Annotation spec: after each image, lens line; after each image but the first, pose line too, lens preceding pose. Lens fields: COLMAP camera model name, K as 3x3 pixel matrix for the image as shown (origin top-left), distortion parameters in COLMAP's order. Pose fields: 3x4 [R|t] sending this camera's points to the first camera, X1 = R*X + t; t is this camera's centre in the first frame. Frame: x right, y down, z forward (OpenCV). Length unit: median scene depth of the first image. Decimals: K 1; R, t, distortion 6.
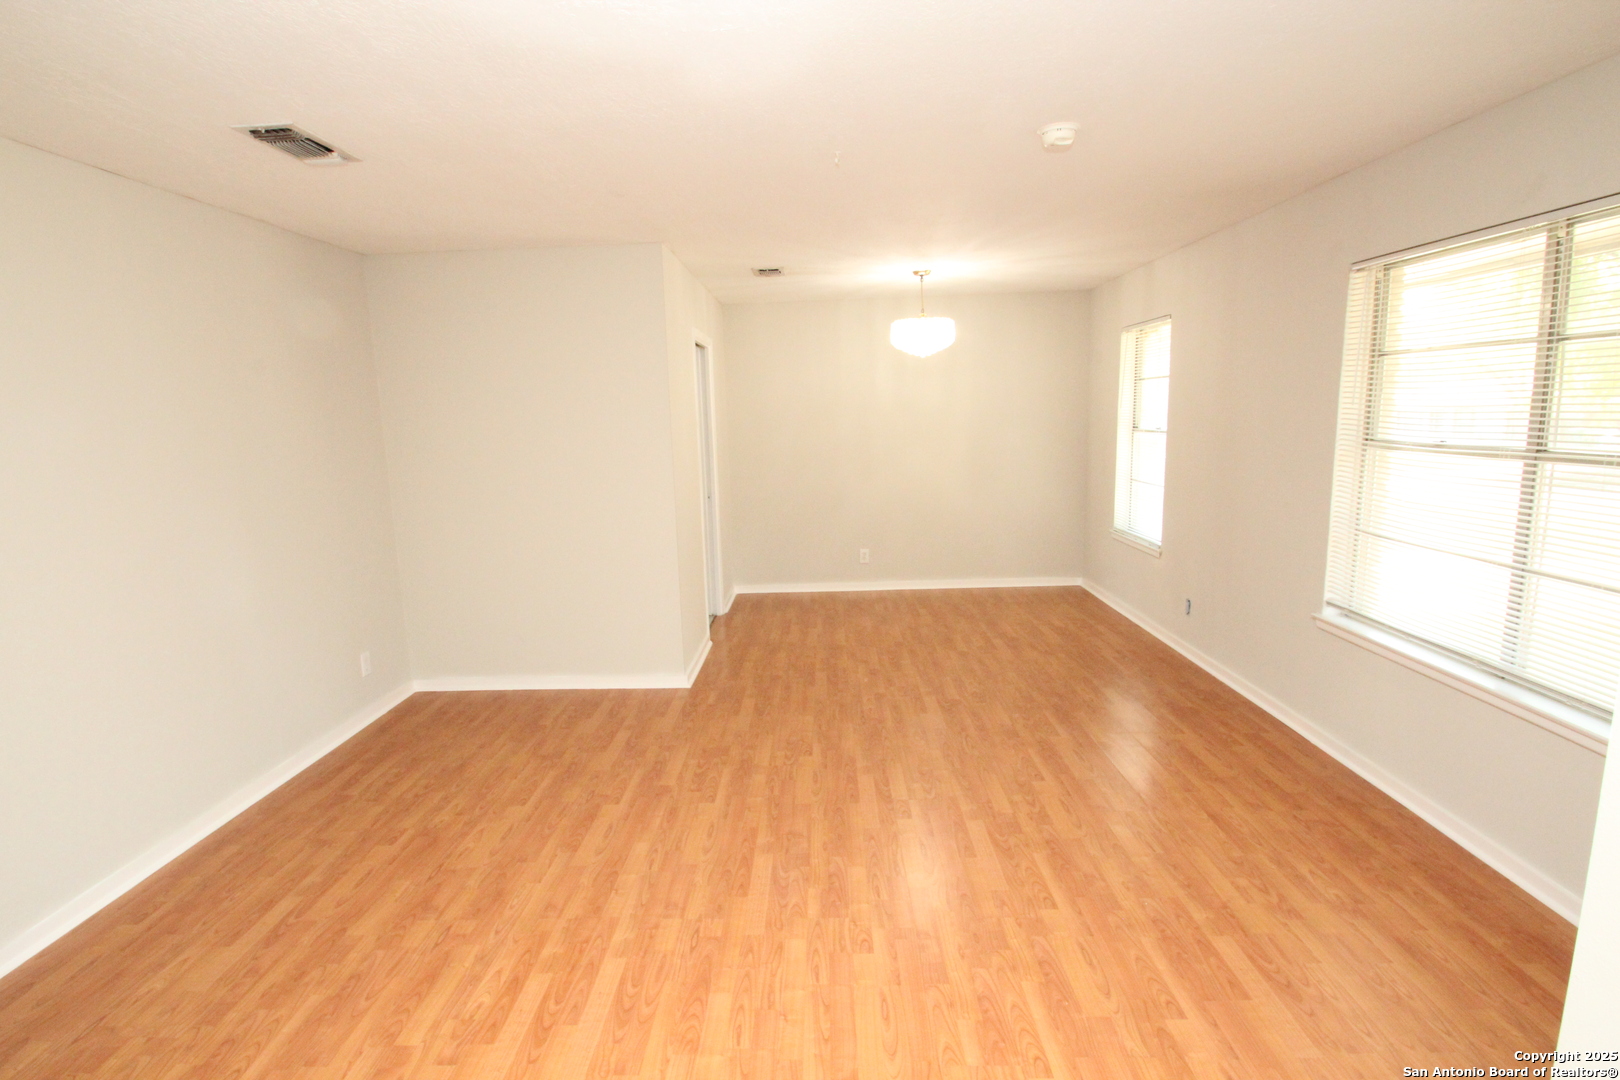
lens RADIAL K [[843.0, 0, 800.1], [0, 843.0, 553.3], [0, 0, 1]] dist [-0.001065, -0.009606]
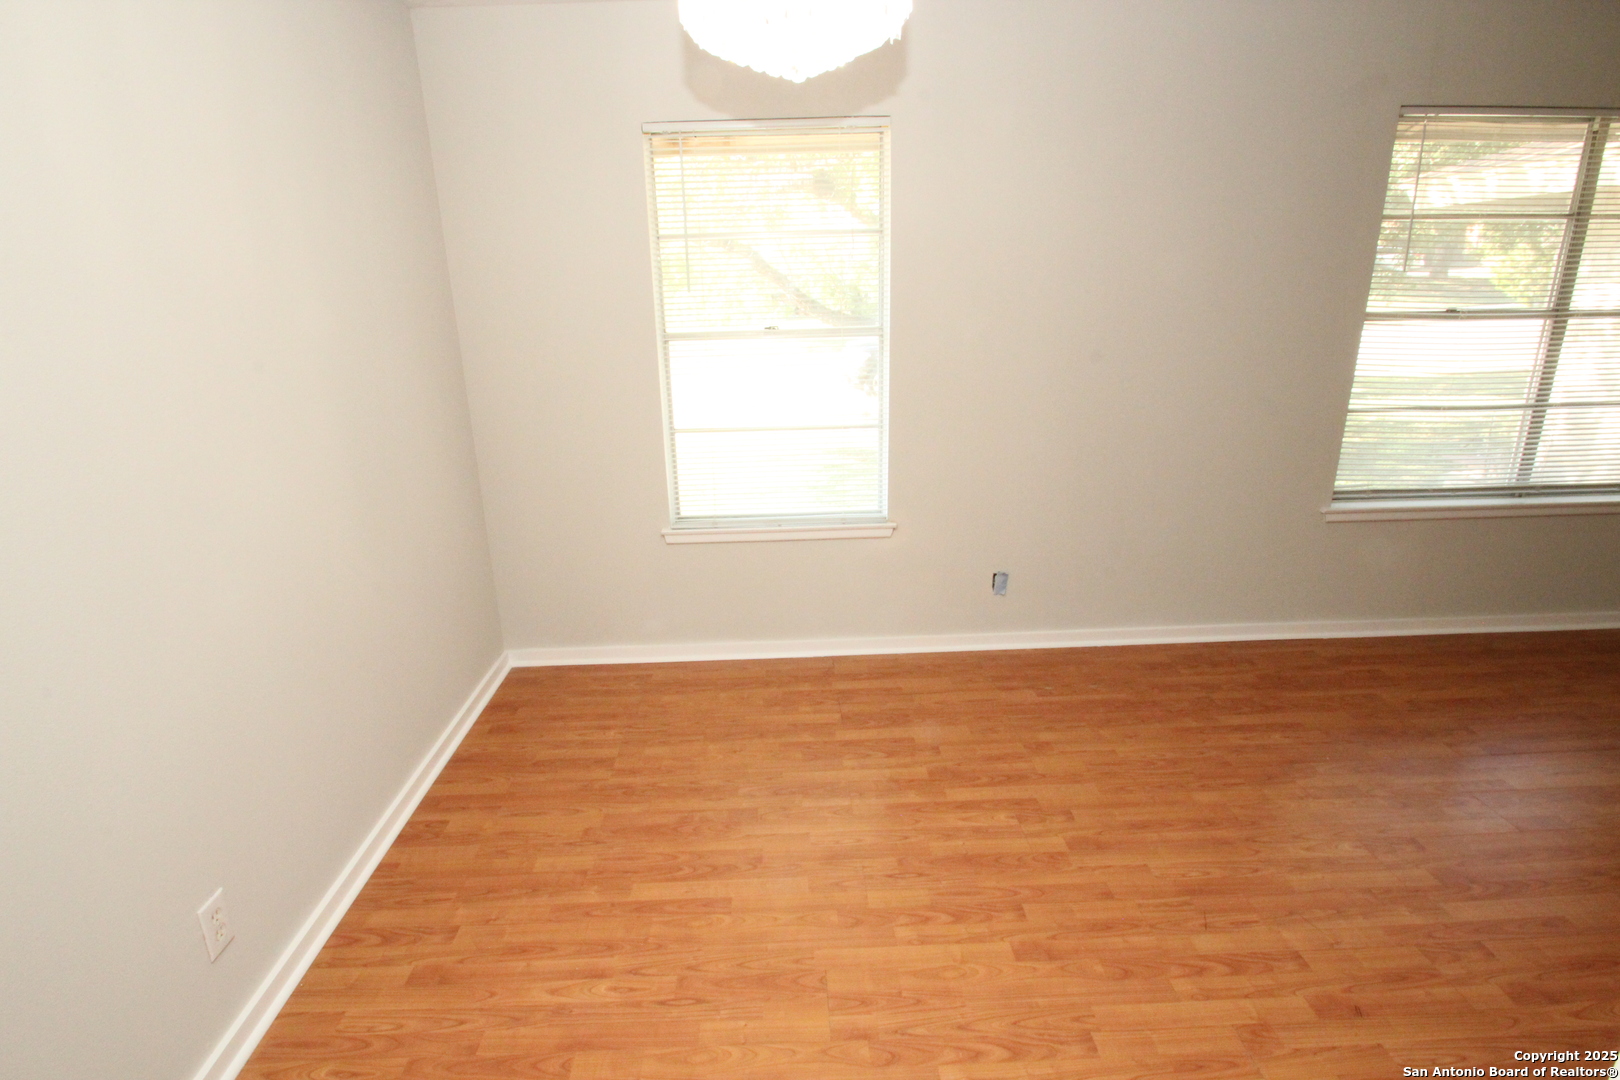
lens RADIAL K [[843.0, 0, 811.9], [0, 843.0, 540.8], [0, 0, 1]] dist [-0.001065, -0.009606]
pose [[-0.060664, -0.255302, 0.964956, -0.291073], [0.189504, 0.946208, 0.262256, -0.280984], [-0.980004, 0.198772, -0.009020, 1.822204]]
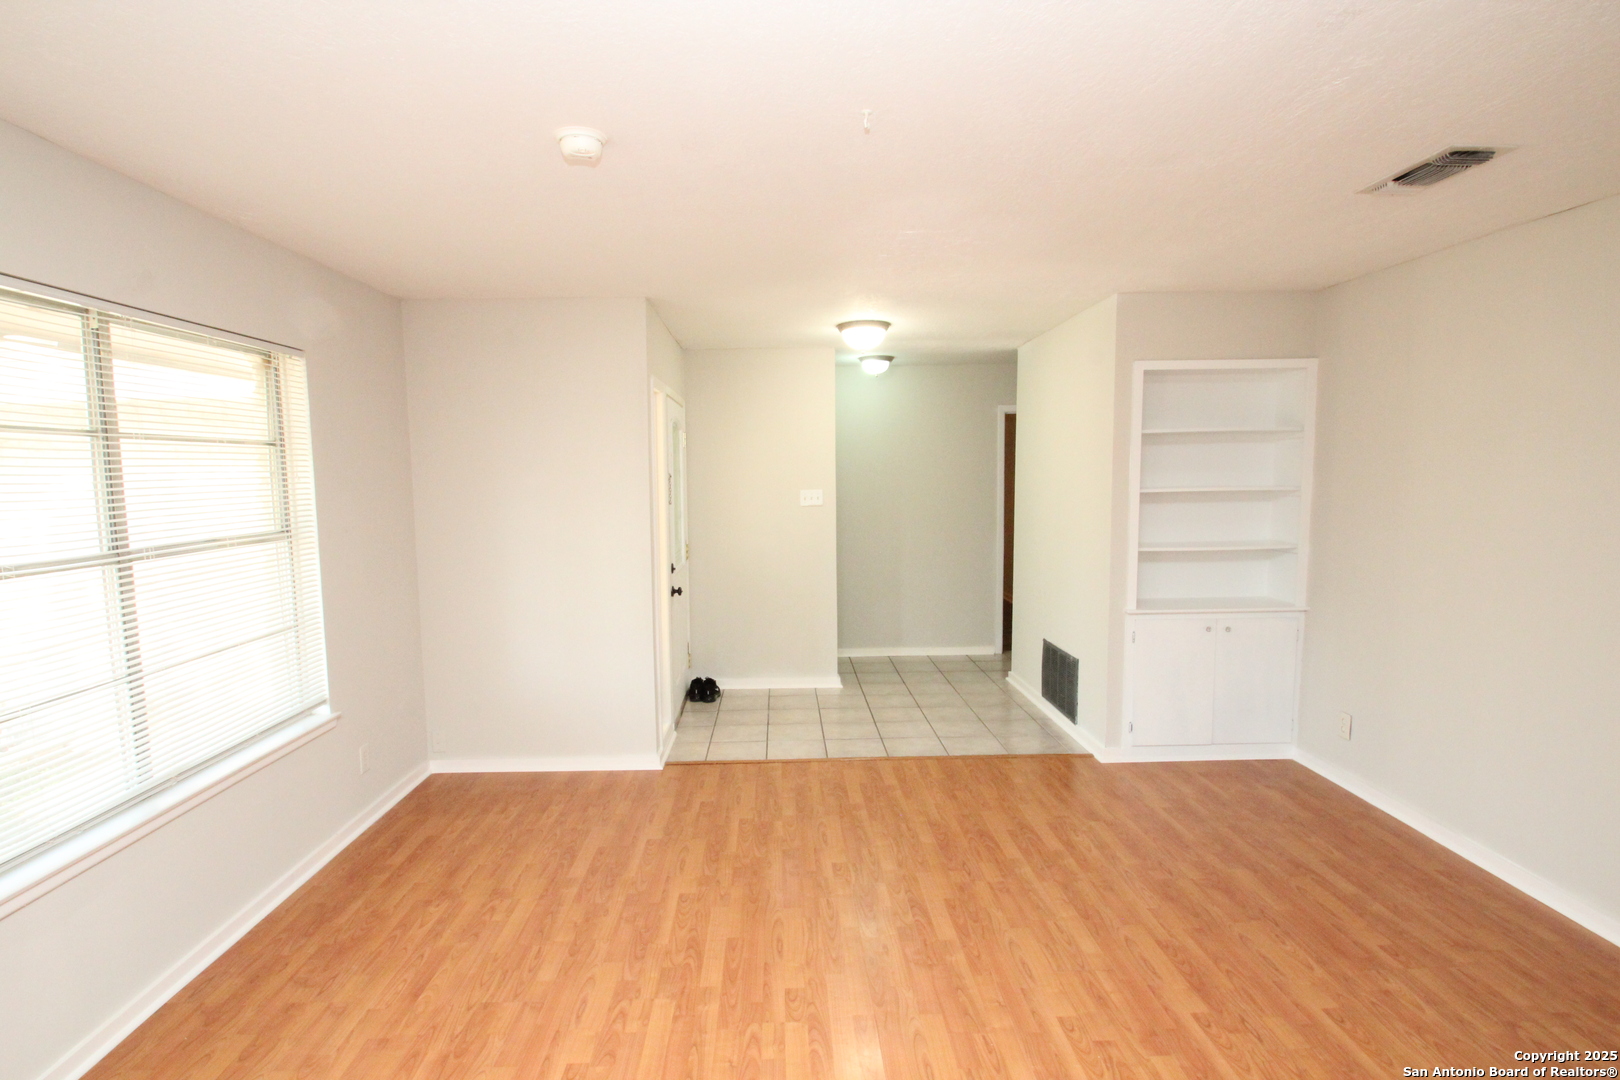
lens RADIAL K [[843.0, 0, 793.7], [0, 843.0, 543.5], [0, 0, 1]] dist [-0.001065, -0.009606]
pose [[-0.998032, 0.045421, -0.043232, 0.137531], [0.033092, 0.967120, 0.252158, -0.288232], [0.053263, 0.250231, -0.966720, 1.629767]]
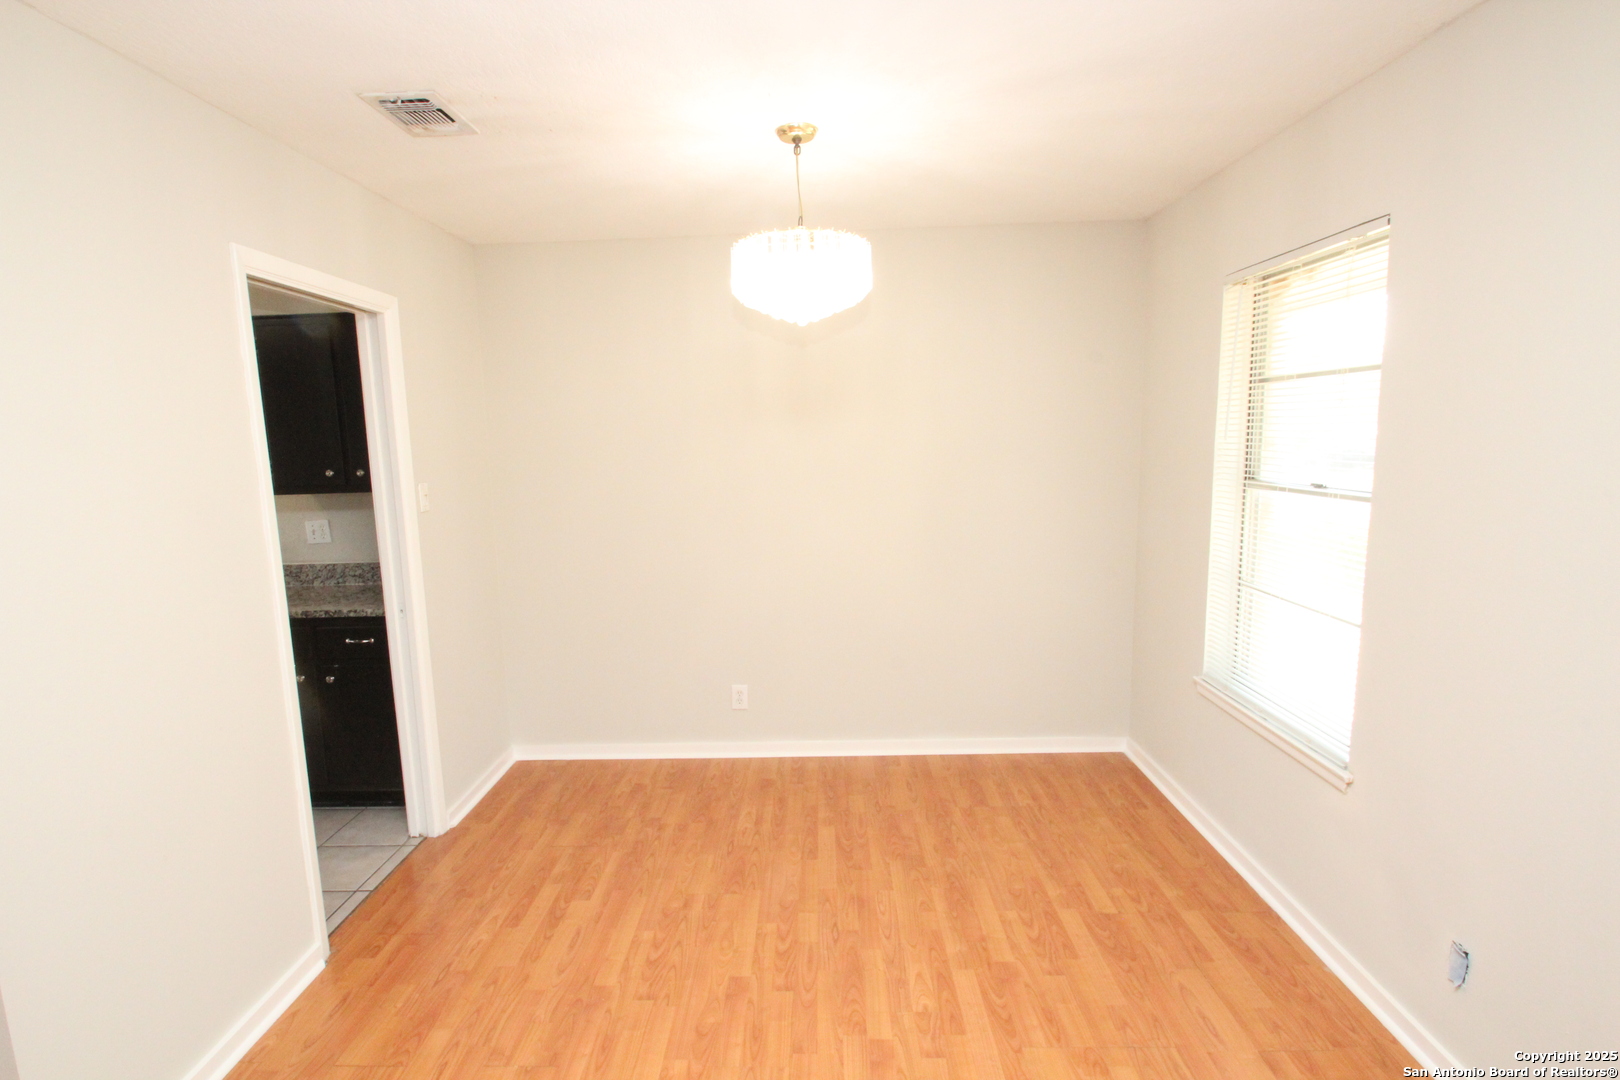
lens RADIAL K [[843.0, 0, 799.6], [0, 843.0, 549.2], [0, 0, 1]] dist [-0.001065, -0.009606]
pose [[0.999957, 0.006747, 0.006366, 0.249839], [-0.006589, 0.999679, -0.024455, -0.180561], [-0.006529, 0.024412, 0.999681, 0.979012]]
